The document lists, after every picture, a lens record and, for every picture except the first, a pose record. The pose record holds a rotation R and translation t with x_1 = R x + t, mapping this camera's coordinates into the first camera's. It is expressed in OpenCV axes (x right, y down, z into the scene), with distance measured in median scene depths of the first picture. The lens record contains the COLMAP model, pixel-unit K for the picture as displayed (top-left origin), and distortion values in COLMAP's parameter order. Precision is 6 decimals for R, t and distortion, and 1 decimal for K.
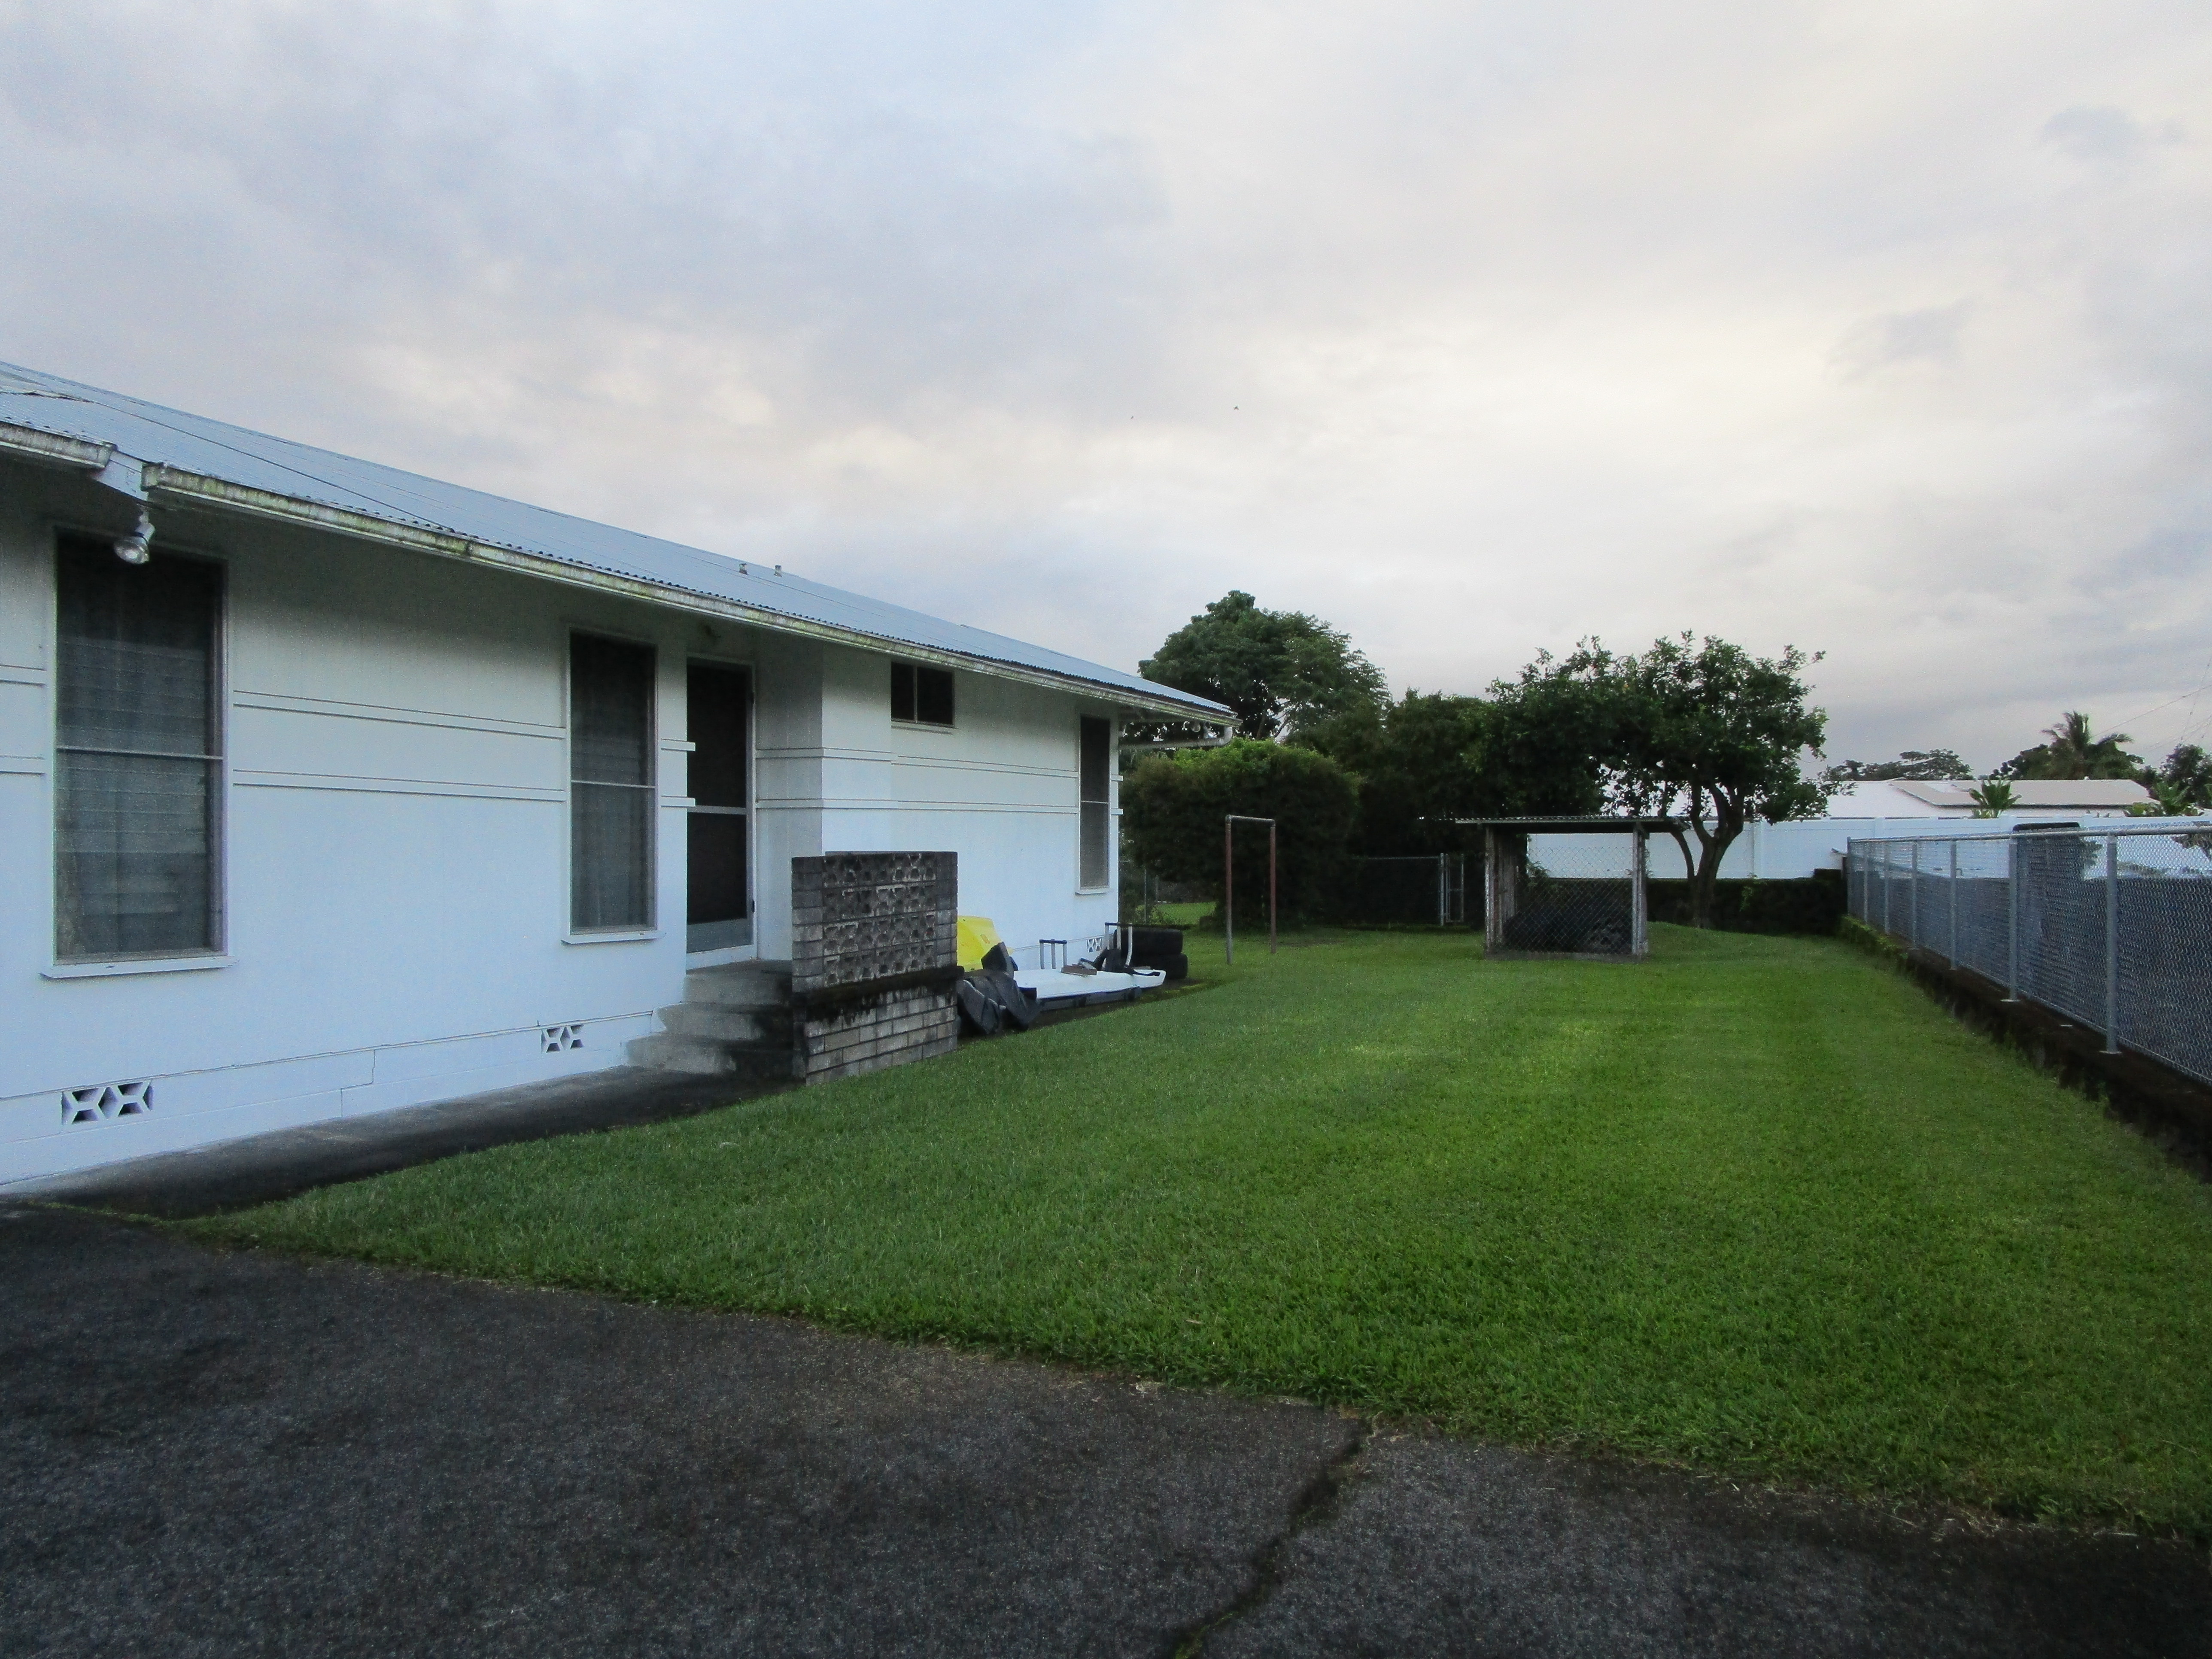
lens RADIAL K [[1595.8, 0, 1106.0], [0, 1595.8, 829.5], [0, 0, 1]] dist [-0.026054, 0.015372]
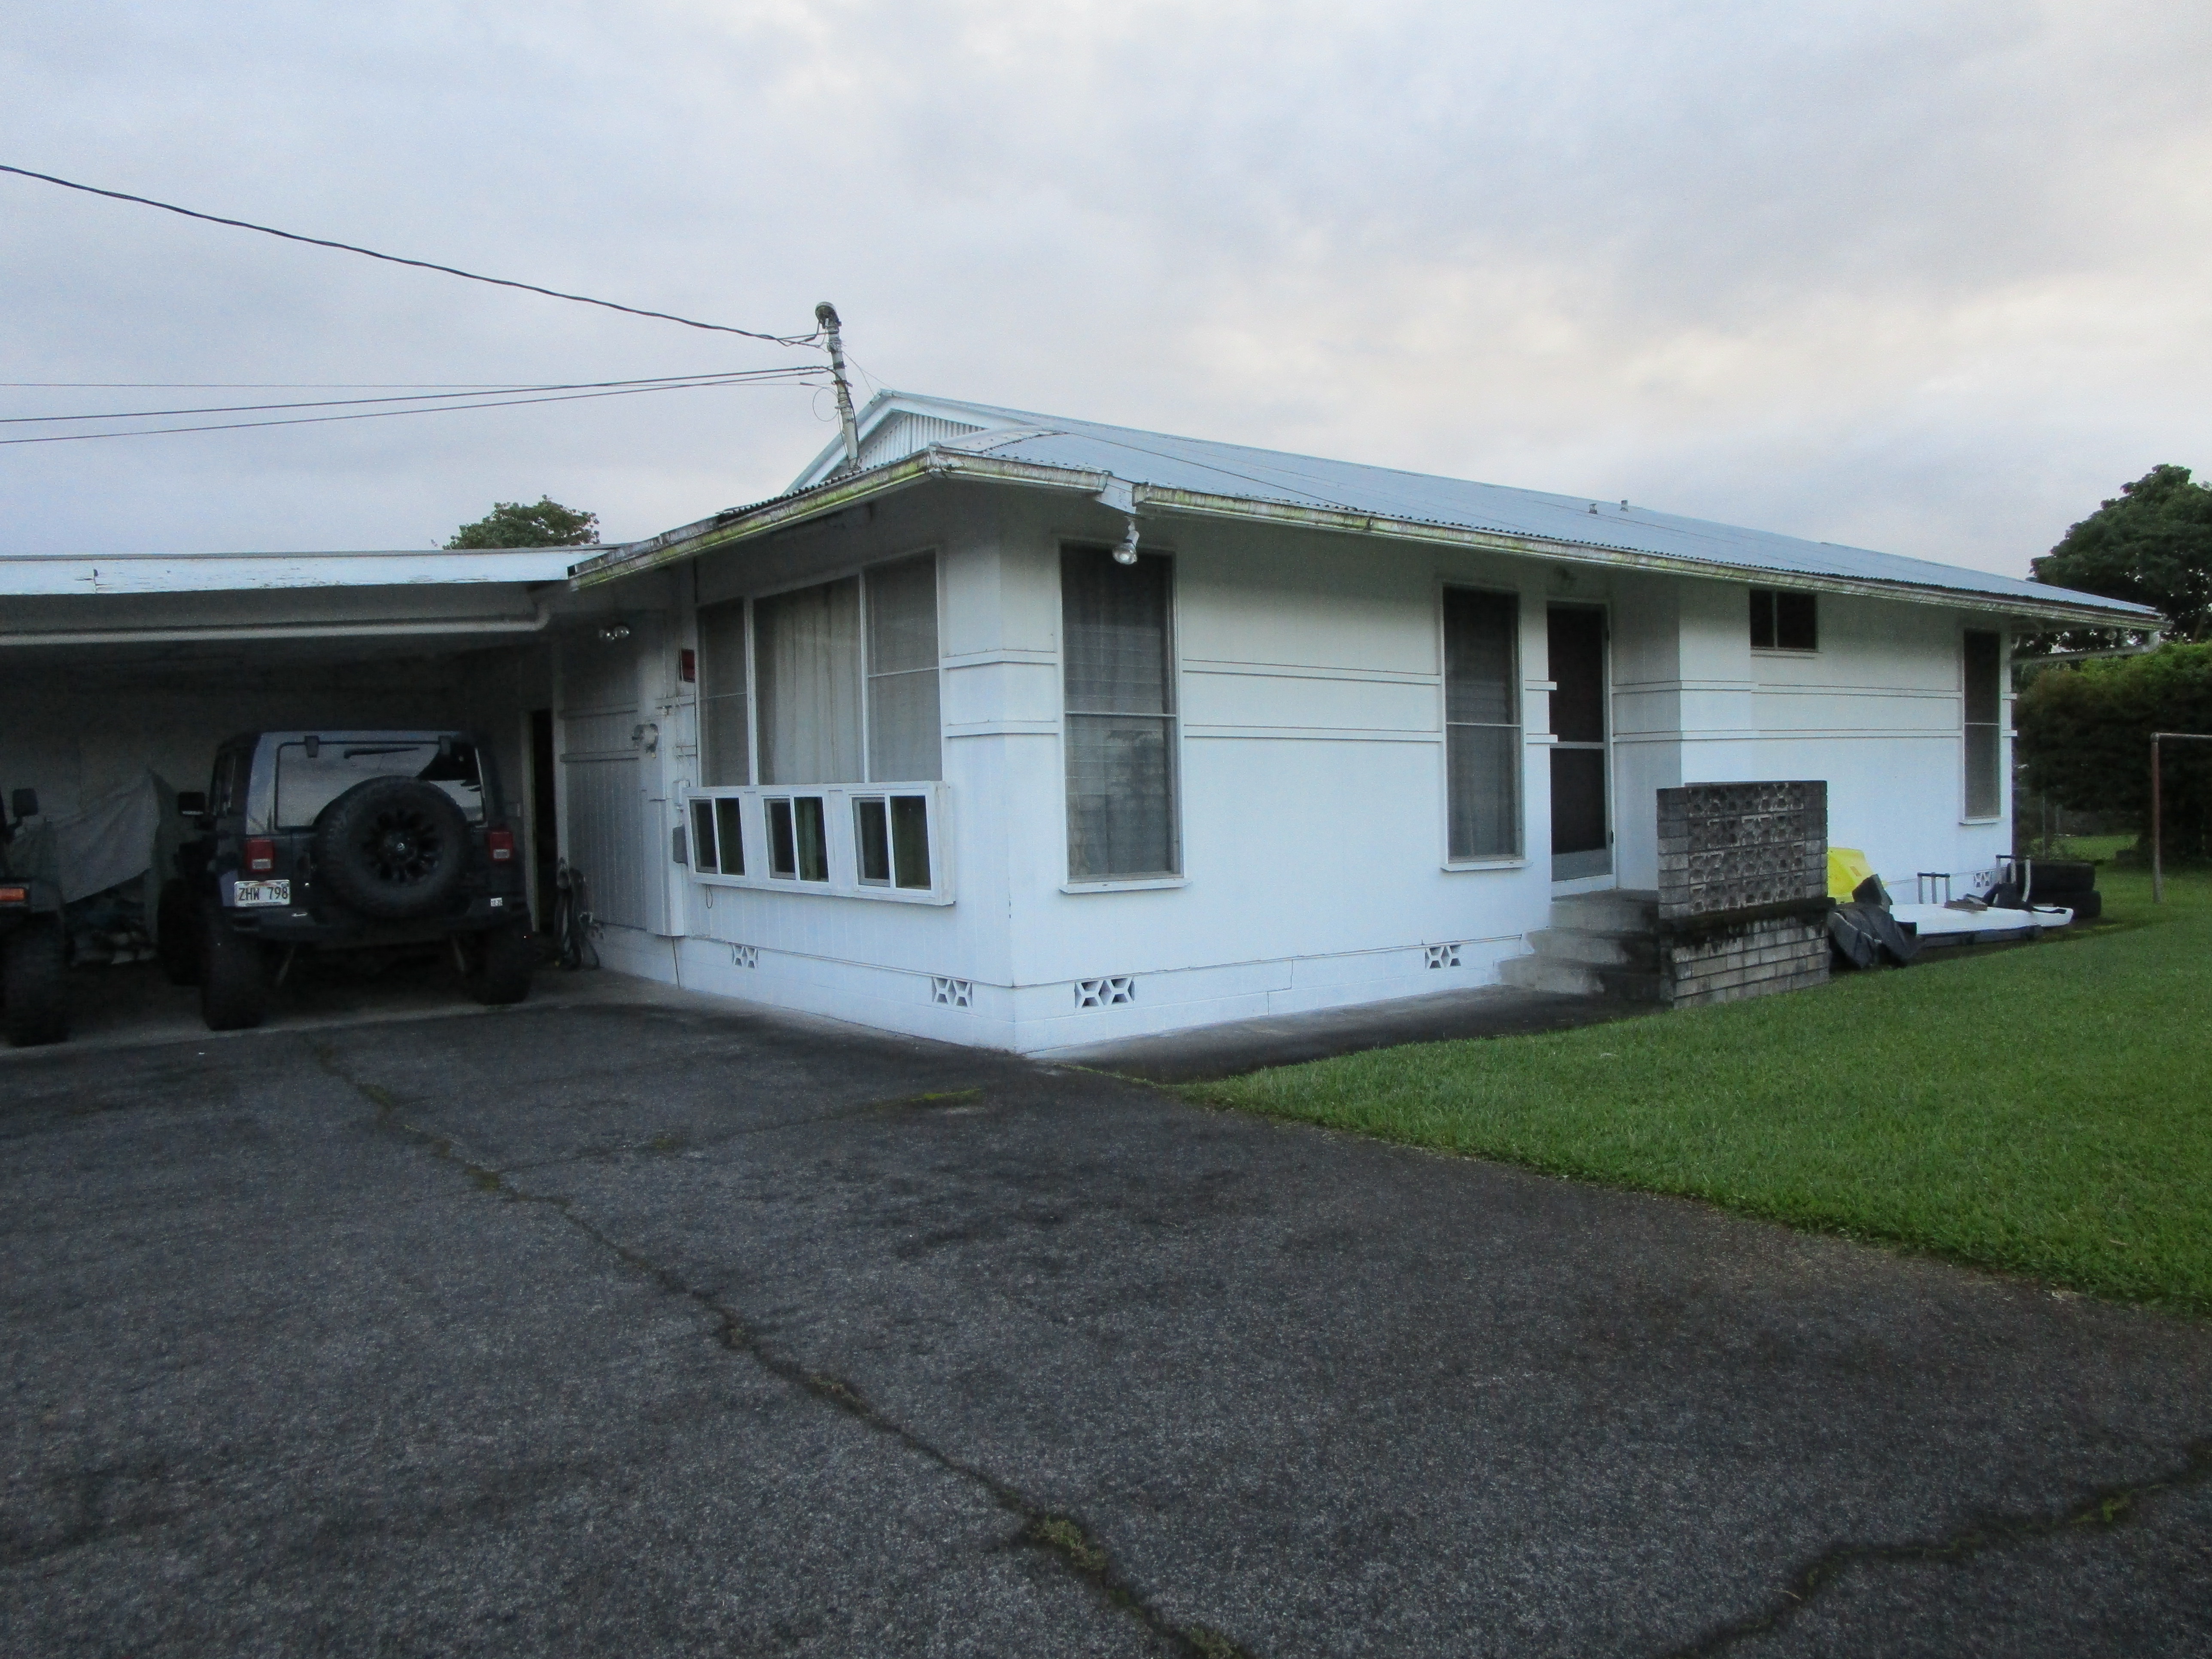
lens RADIAL K [[1595.8, 0, 1106.0], [0, 1595.8, 829.5], [0, 0, 1]] dist [-0.026054, 0.015372]
pose [[0.873309, -0.006723, -0.487120, -0.009998], [0.026186, 0.999107, 0.033156, 0.000435], [0.486462, -0.041711, 0.872705, -0.117620]]
